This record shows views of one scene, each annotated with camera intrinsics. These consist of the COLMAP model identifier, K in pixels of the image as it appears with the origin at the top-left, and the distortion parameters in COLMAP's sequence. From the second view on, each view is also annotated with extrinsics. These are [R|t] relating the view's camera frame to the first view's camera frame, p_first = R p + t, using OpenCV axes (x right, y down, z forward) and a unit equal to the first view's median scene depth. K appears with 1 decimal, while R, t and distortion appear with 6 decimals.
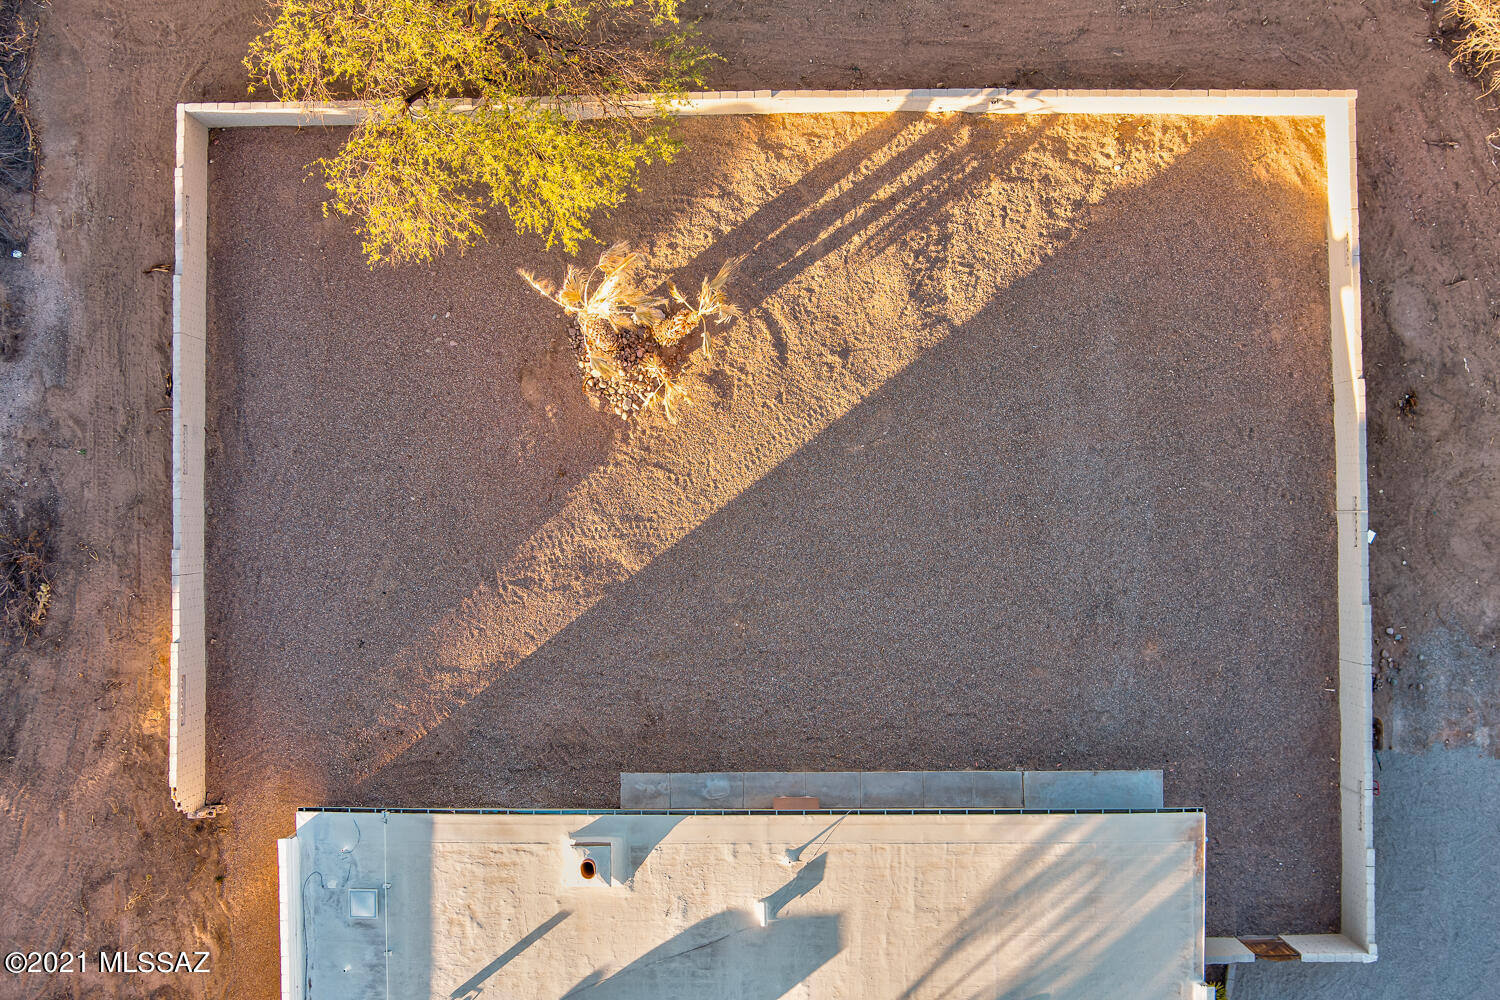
lens RADIAL K [[735.2, 0, 743.0], [0, 735.2, 503.9], [0, 0, 1]] dist [-0.021263, -0.000603]
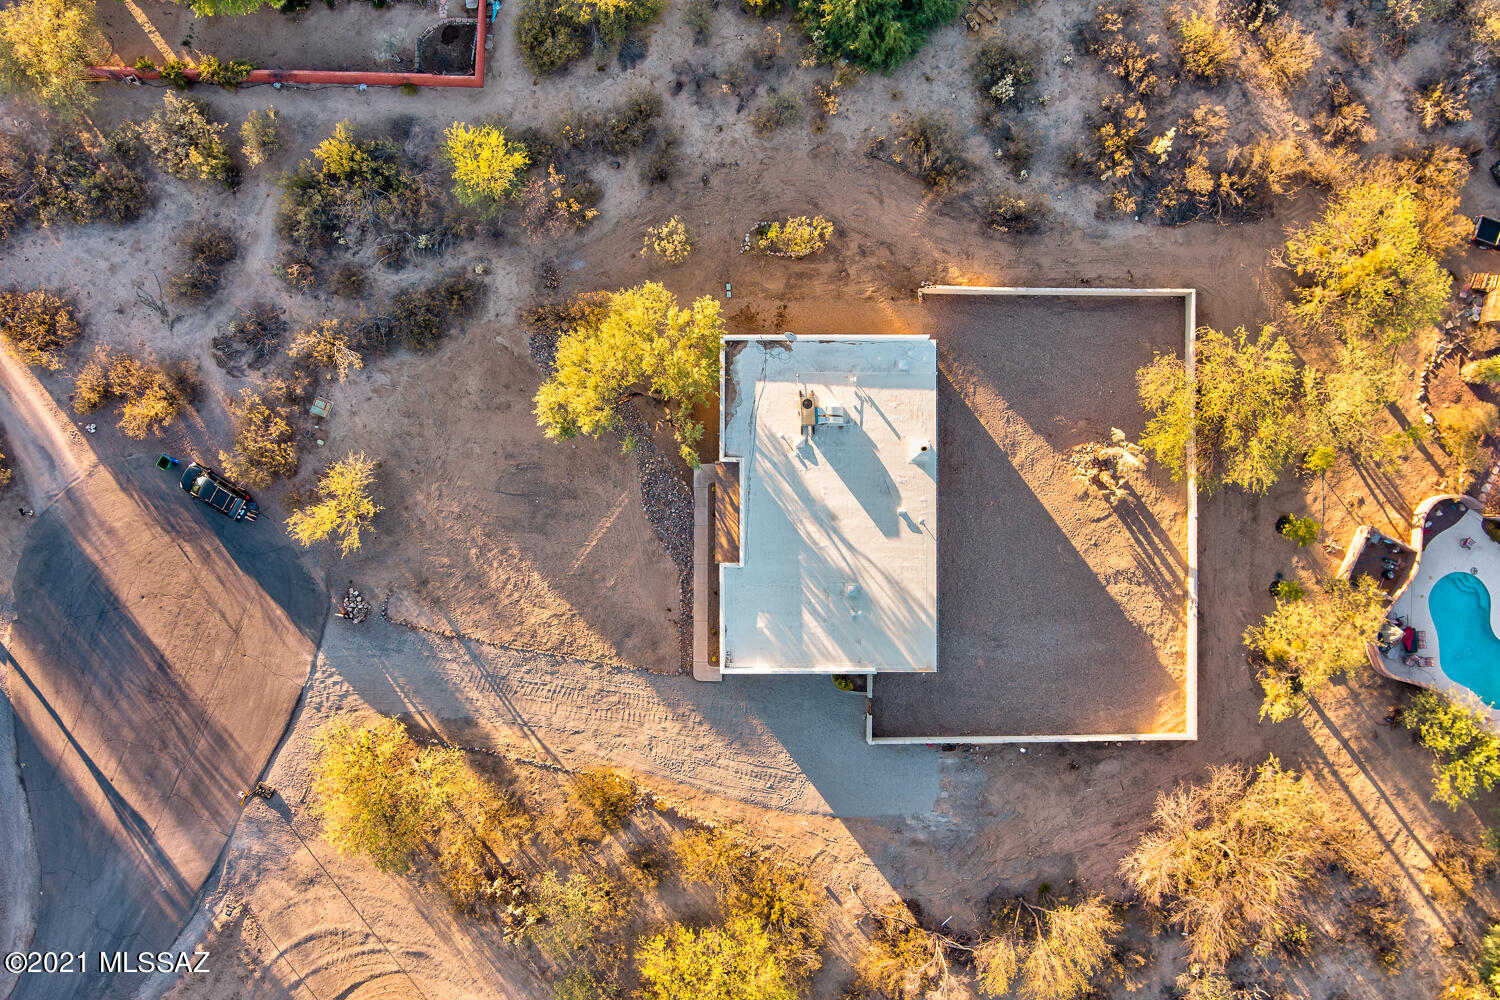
lens RADIAL K [[735.2, 0, 753.8], [0, 735.2, 507.6], [0, 0, 1]] dist [-0.021263, -0.000603]
pose [[-0.009008, 0.999959, -0.000111, 0.017967], [-0.999948, -0.009007, 0.004784, 0.998517], [0.004783, 0.000154, 0.999989, -1.603438]]
